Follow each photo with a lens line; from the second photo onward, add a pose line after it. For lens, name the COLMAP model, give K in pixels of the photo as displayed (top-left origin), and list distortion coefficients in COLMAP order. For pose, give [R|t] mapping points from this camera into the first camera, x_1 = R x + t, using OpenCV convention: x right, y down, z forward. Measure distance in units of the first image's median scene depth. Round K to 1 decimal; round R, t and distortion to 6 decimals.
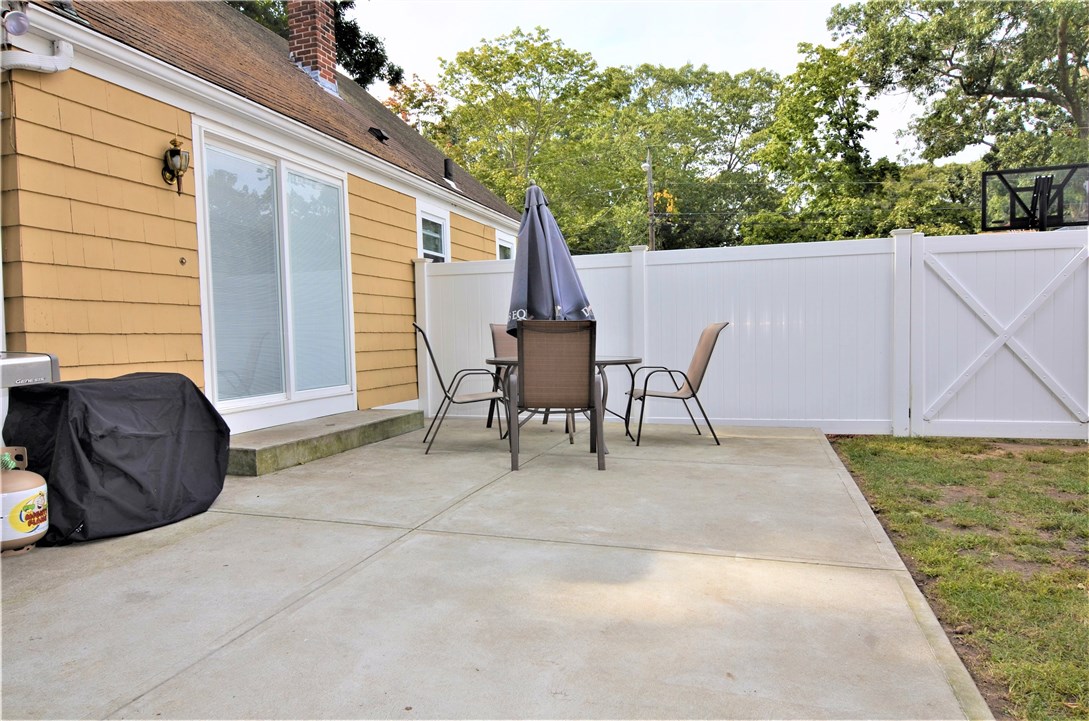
lens RADIAL K [[699.2, 0, 546.1], [0, 699.2, 374.4], [0, 0, 1]] dist [0.003524, -0.014946]
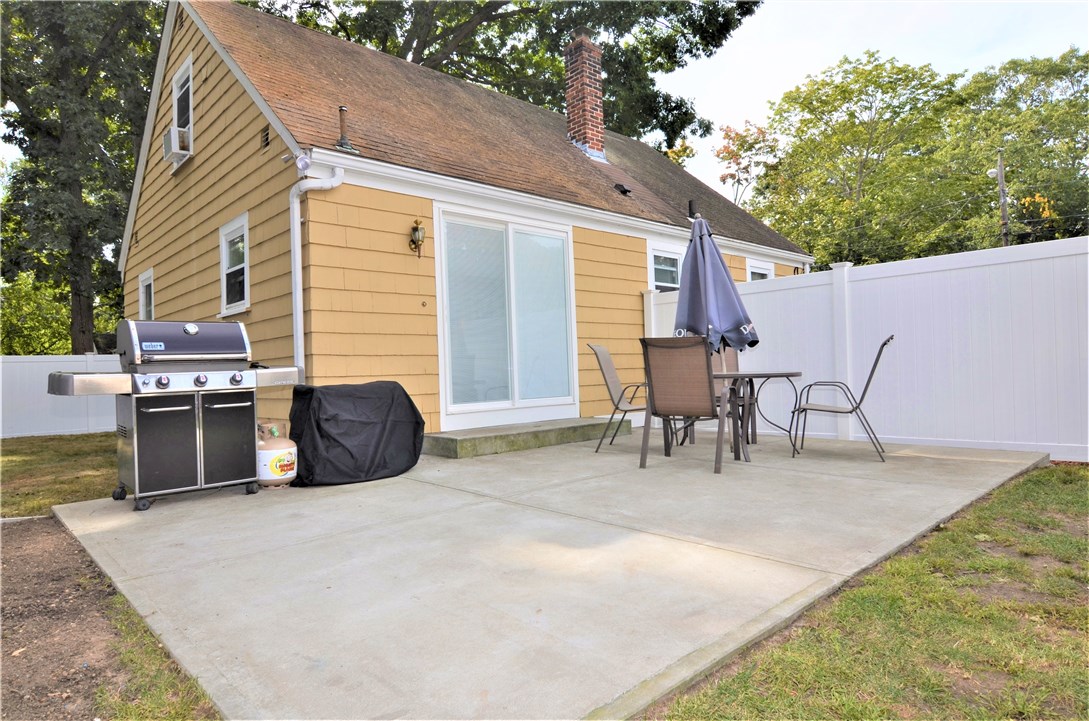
lens RADIAL K [[638.6, 0, 552.6], [0, 638.6, 376.9], [0, 0, 1]] dist [-0.000787, -0.010791]
pose [[0.872002, -0.001666, -0.489499, 0.272094], [-0.014289, 0.999481, -0.028856, 0.015256], [0.489293, 0.032157, 0.871526, 0.002993]]
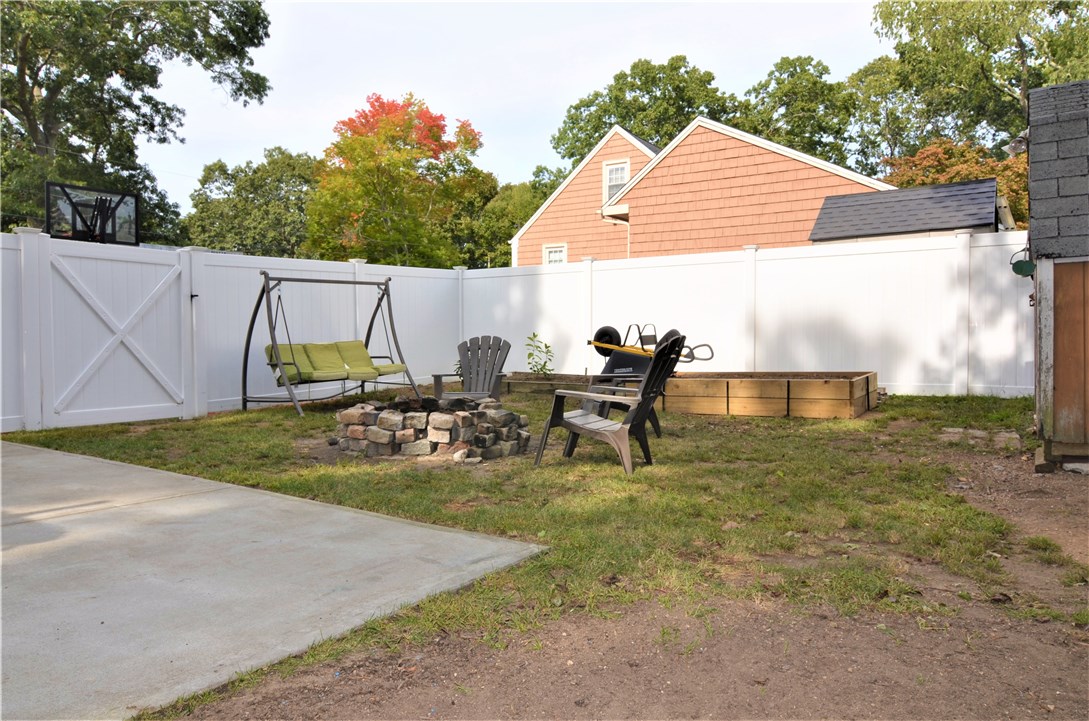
lens RADIAL K [[740.1, 0, 544.3], [0, 740.1, 356.2], [0, 0, 1]] dist [-0.001967, -0.017937]
pose [[0.270283, -0.003709, 0.962774, -0.340455], [0.048910, 0.998754, -0.009883, 0.028996], [-0.961538, 0.049760, 0.270128, -0.005168]]
